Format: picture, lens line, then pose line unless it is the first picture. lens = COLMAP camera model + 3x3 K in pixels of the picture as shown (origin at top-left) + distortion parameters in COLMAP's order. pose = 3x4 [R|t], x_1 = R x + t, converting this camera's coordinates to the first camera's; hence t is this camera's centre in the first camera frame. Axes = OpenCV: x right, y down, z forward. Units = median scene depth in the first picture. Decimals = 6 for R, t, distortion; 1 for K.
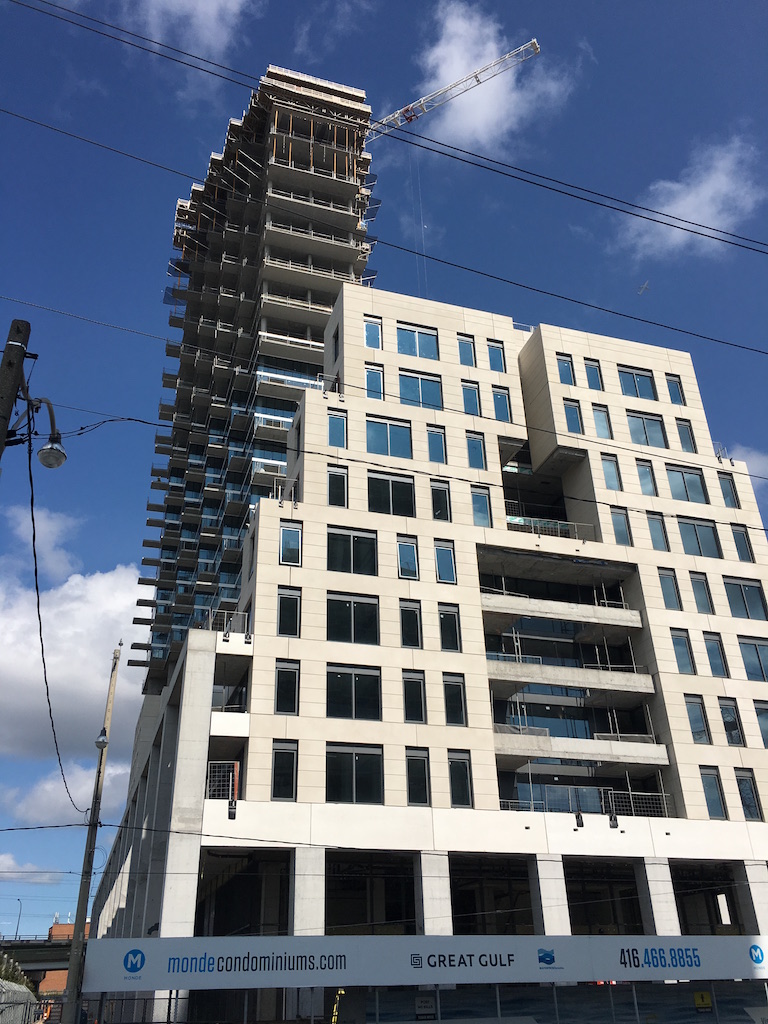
lens RADIAL K [[889.1, 0, 384.0], [0, 889.1, 512.0], [0, 0, 1]] dist [0.004292, 0.001025]
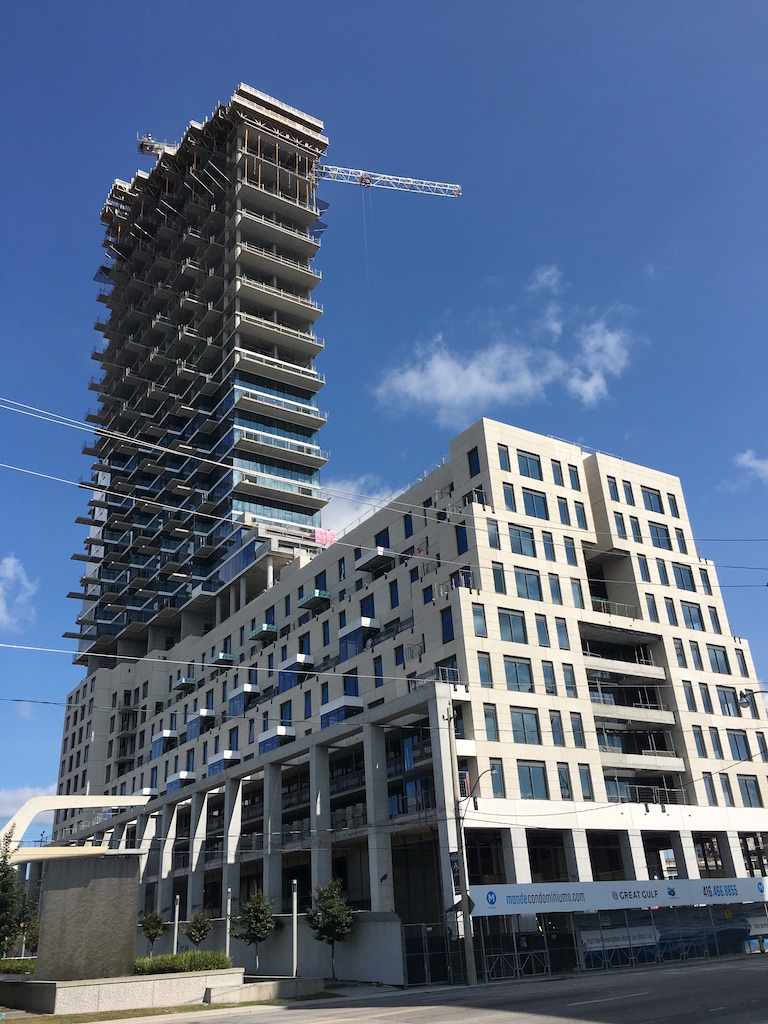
lens RADIAL K [[870.7, 0, 426.6], [0, 870.7, 509.7], [0, 0, 1]] dist [0.004572, 0.008367]
pose [[0.960974, 0.089562, 0.261740, -0.510949], [-0.099216, 0.994779, 0.023875, -0.151128], [-0.258235, -0.048912, 0.964843, -0.311304]]
